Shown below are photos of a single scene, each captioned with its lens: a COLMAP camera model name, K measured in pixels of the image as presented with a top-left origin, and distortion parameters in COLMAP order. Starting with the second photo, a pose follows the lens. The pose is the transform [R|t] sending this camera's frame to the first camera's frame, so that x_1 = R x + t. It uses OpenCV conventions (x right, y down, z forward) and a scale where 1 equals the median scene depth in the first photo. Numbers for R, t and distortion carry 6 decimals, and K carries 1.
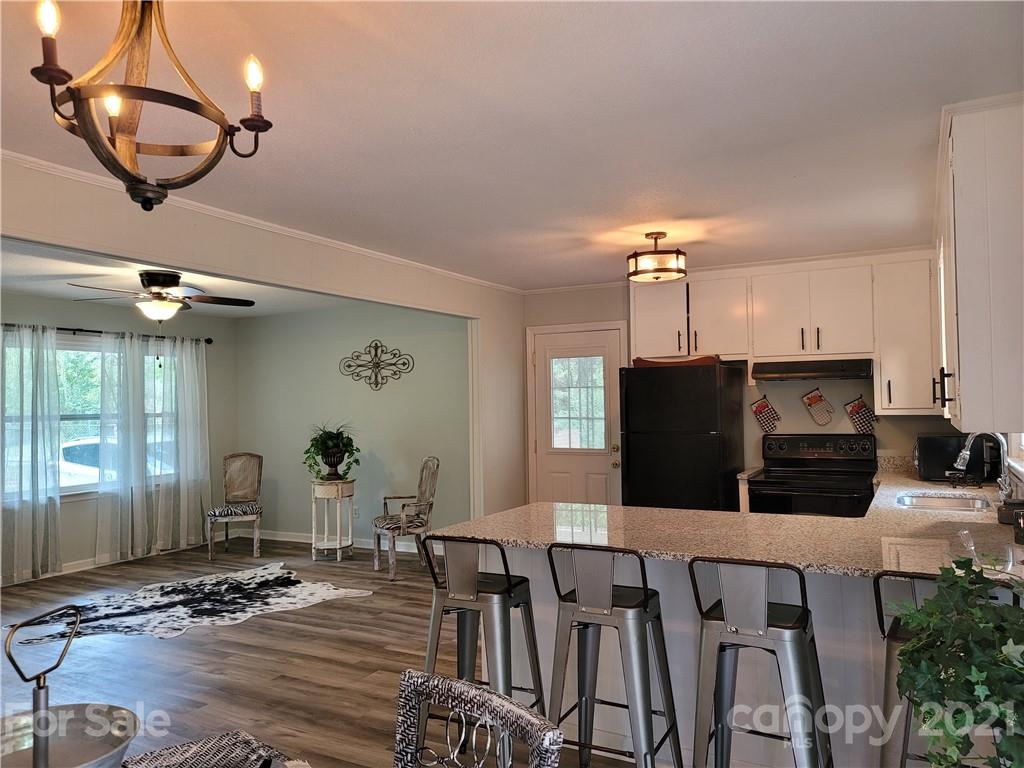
lens RADIAL K [[747.1, 0, 510.1], [0, 747.1, 373.8], [0, 0, 1]] dist [0.090812, -0.083869]
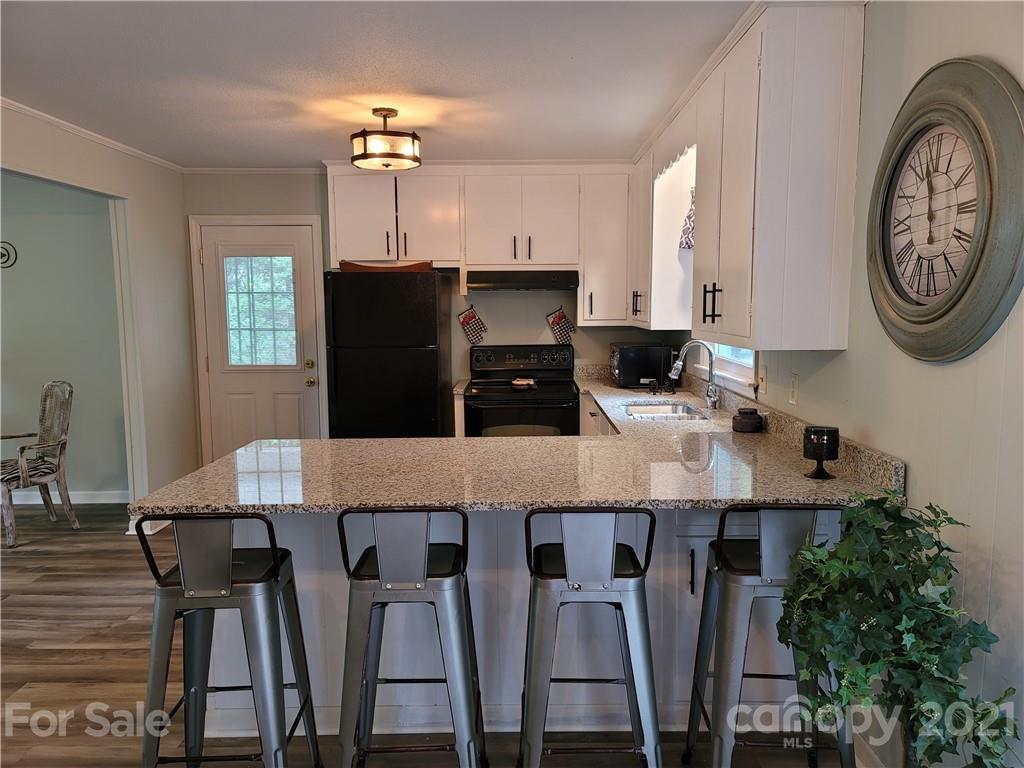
lens RADIAL K [[749.7, 0, 509.2], [0, 749.7, 383.6], [0, 0, 1]] dist [0.087584, -0.088696]
pose [[0.886974, -0.039669, 0.460112, -0.071046], [-0.024619, 0.990826, 0.132884, -0.001232], [-0.461162, -0.129193, 0.877860, 0.140222]]
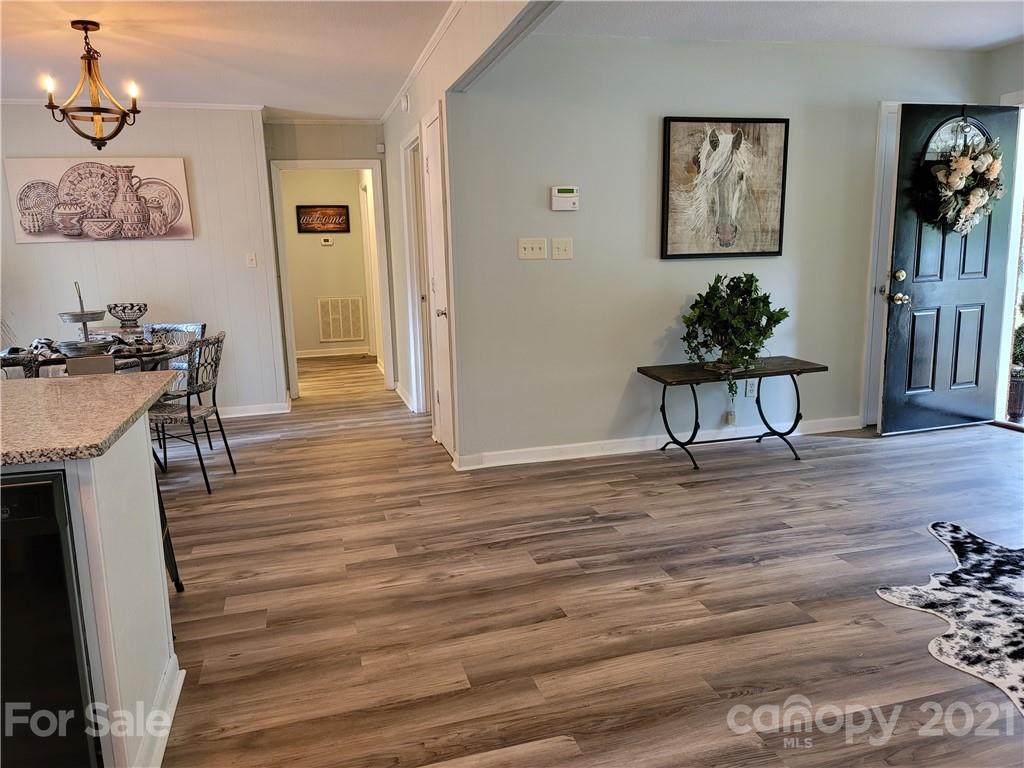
lens RADIAL K [[749.7, 0, 509.2], [0, 749.7, 383.6], [0, 0, 1]] dist [0.087584, -0.088696]
pose [[-0.722008, 0.157760, -0.673659, 0.113050], [0.066248, 0.984947, 0.159657, 0.070923], [0.688706, 0.070645, -0.721591, 1.113020]]
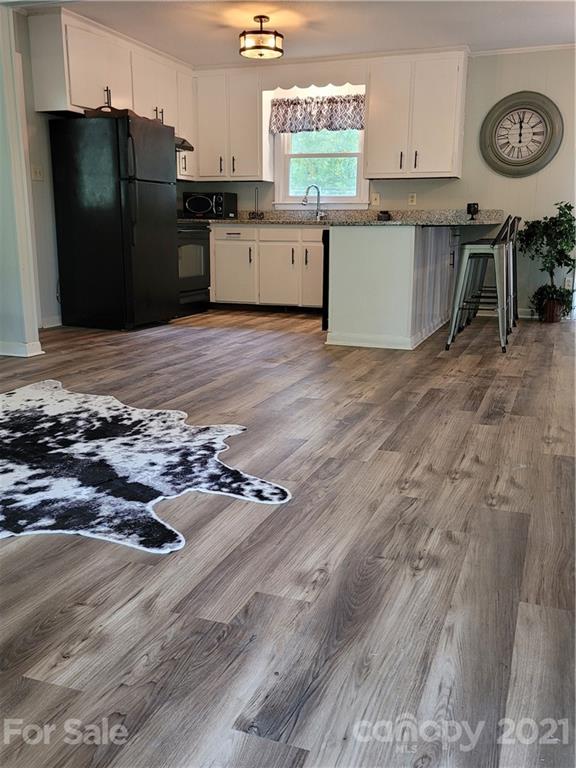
lens RADIAL K [[716.9, 0, 288.0], [0, 716.9, 384.0], [0, 0, 1]] dist [0.049908, -0.008910]
pose [[-0.126525, -0.200441, 0.971501, -0.997295], [-0.043426, 0.979553, 0.196446, 0.160794], [-0.991012, -0.017333, -0.132642, 0.959886]]
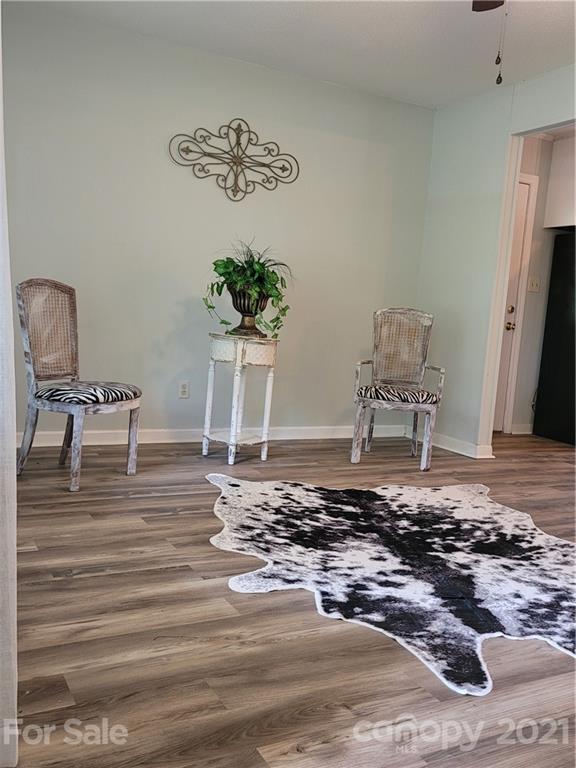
lens RADIAL K [[716.9, 0, 288.0], [0, 716.9, 384.0], [0, 0, 1]] dist [0.049908, -0.008910]
pose [[0.552359, -0.030438, 0.833050, -0.970086], [-0.112541, 0.987461, 0.110700, 0.149857], [-0.825974, -0.154898, 0.542008, 0.876429]]
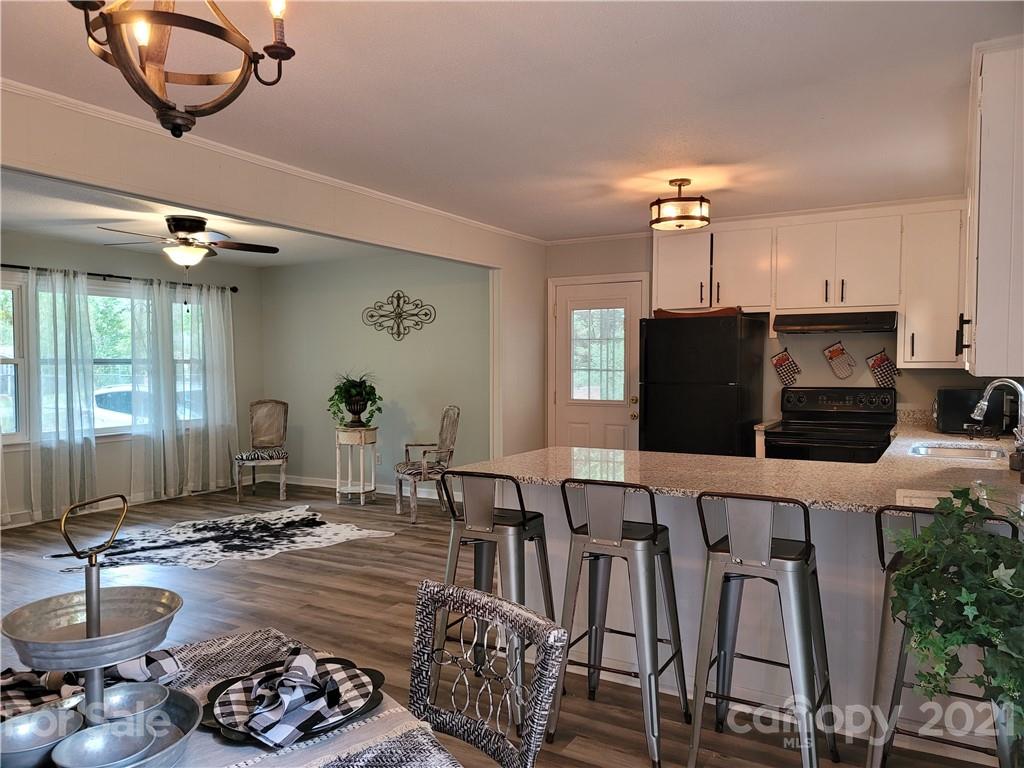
lens RADIAL K [[749.7, 0, 509.2], [0, 749.7, 383.6], [0, 0, 1]] dist [0.087584, -0.088696]
pose [[0.999408, 0.015298, -0.030814, 0.004029], [-0.013155, 0.997559, 0.068584, 0.012566], [0.031788, -0.068138, 0.997169, -0.013601]]
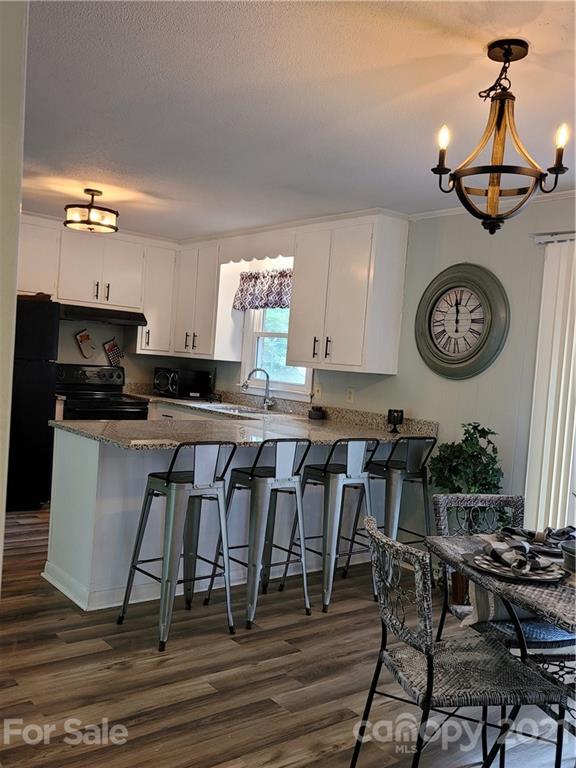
lens RADIAL K [[716.9, 0, 288.0], [0, 716.9, 384.0], [0, 0, 1]] dist [0.049908, -0.008910]
pose [[0.399571, 0.015165, 0.916577, -0.611466], [-0.115986, 0.992664, 0.034139, 0.032750], [-0.909335, -0.119951, 0.398398, 0.212263]]
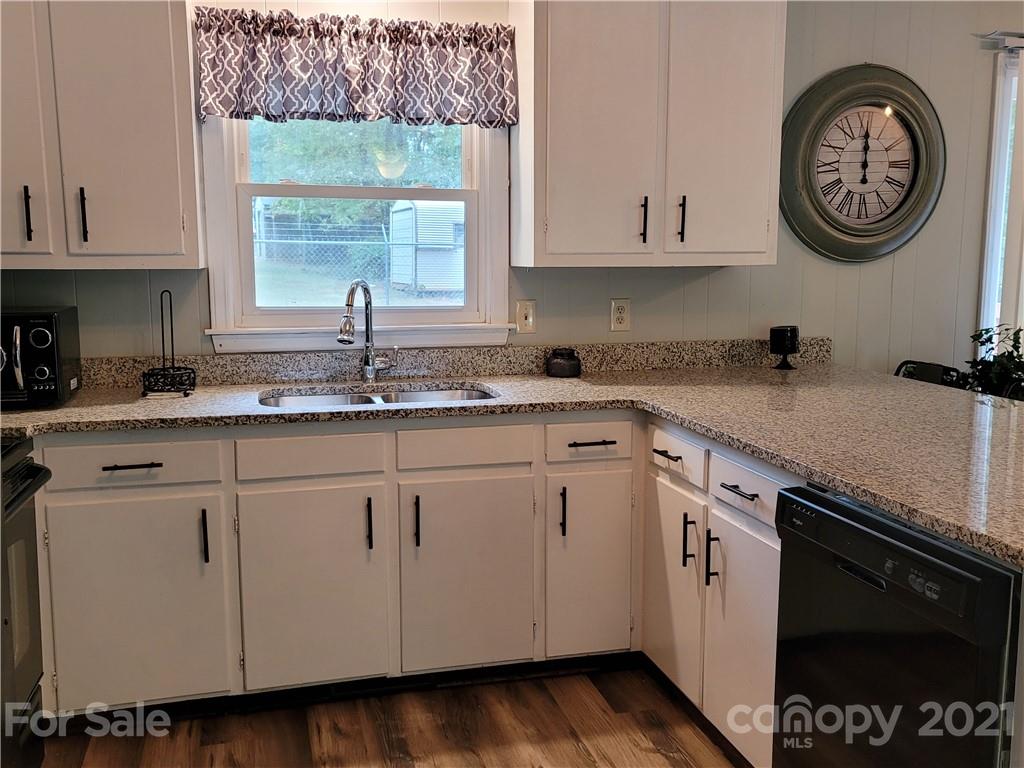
lens RADIAL K [[955.8, 0, 508.9], [0, 955.8, 387.1], [0, 0, 1]] dist [0.049908, -0.008910]
pose [[-0.675888, -0.085715, 0.732003, -0.071065], [-0.014223, 0.994546, 0.103325, 0.056230], [-0.736867, 0.059425, -0.673420, 1.078360]]
